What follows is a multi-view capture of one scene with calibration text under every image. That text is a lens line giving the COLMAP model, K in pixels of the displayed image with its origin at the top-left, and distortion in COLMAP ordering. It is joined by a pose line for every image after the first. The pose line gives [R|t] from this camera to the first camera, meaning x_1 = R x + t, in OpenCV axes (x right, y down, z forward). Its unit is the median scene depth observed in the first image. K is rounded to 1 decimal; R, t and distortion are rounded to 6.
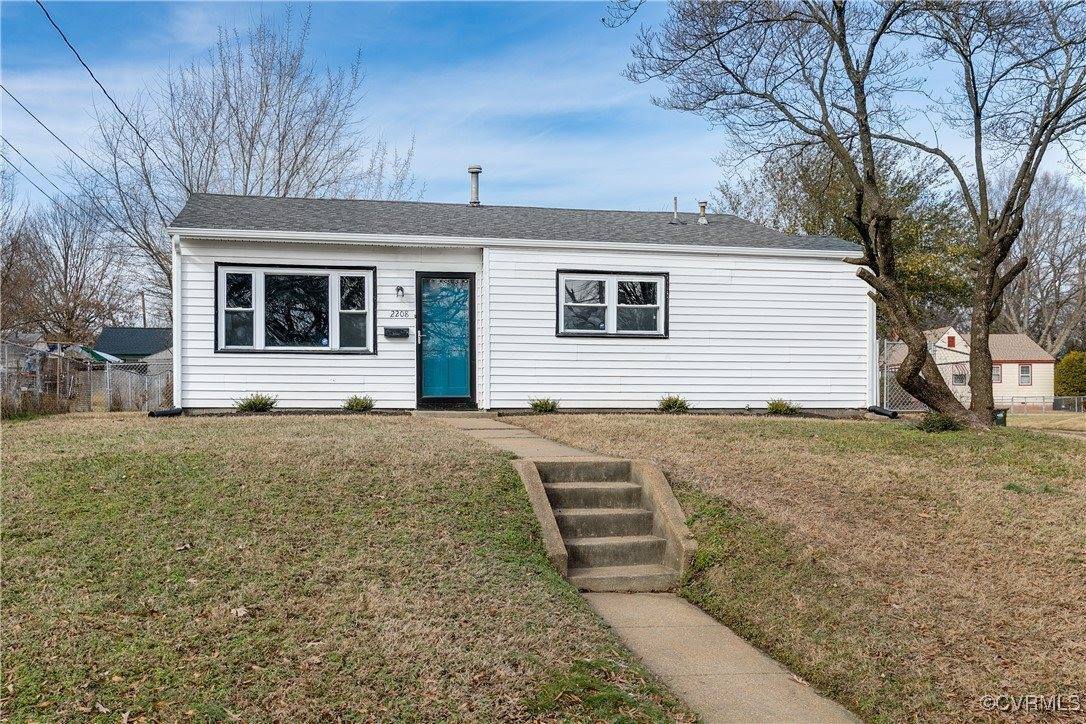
lens RADIAL K [[1106.1, 0, 542.1], [0, 1106.1, 367.9], [0, 0, 1]] dist [0.002759, 0.000000]
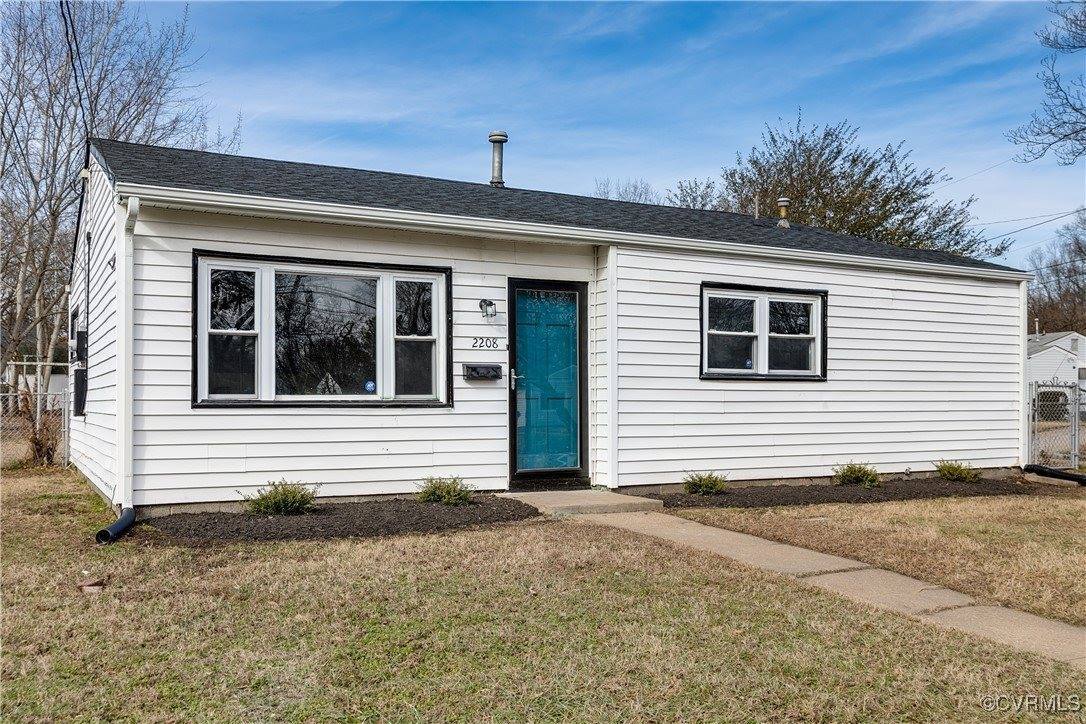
lens RADIAL K [[975.2, 0, 545.0], [0, 975.2, 357.0], [0, 0, 1]] dist [0.000410, 0.012022]
pose [[0.957164, 0.013167, 0.289247, -0.258869], [-0.013018, 0.999912, -0.002436, -0.039641], [-0.289253, -0.001434, 0.957251, 0.447506]]
